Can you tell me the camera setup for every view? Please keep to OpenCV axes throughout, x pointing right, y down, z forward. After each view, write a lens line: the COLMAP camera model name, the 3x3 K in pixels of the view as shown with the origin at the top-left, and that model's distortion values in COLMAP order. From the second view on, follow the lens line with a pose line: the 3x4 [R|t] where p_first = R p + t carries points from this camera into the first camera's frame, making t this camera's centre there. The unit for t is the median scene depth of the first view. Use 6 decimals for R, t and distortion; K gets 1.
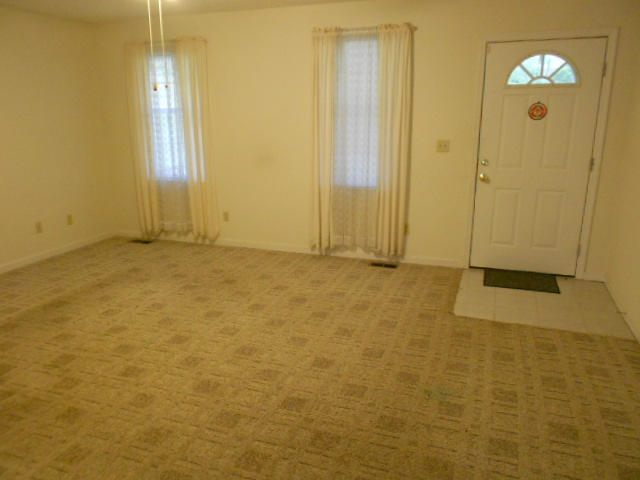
lens RADIAL K [[480.8, 0, 320.5], [0, 480.8, 240.1], [0, 0, 1]] dist [-0.002210, -0.001301]
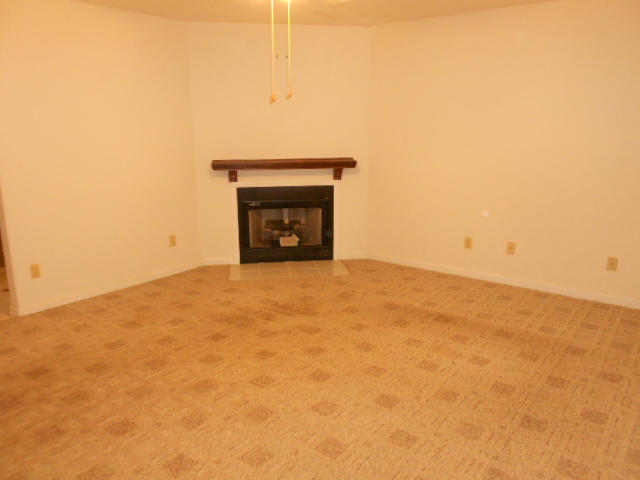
lens RADIAL K [[480.8, 0, 320.6], [0, 480.8, 239.7], [0, 0, 1]] dist [-0.002210, -0.001301]
pose [[-0.283350, 0.229456, -0.931162, 0.527190], [-0.243620, 0.921882, 0.301302, -0.327079], [0.927557, 0.312224, -0.205315, 1.180463]]
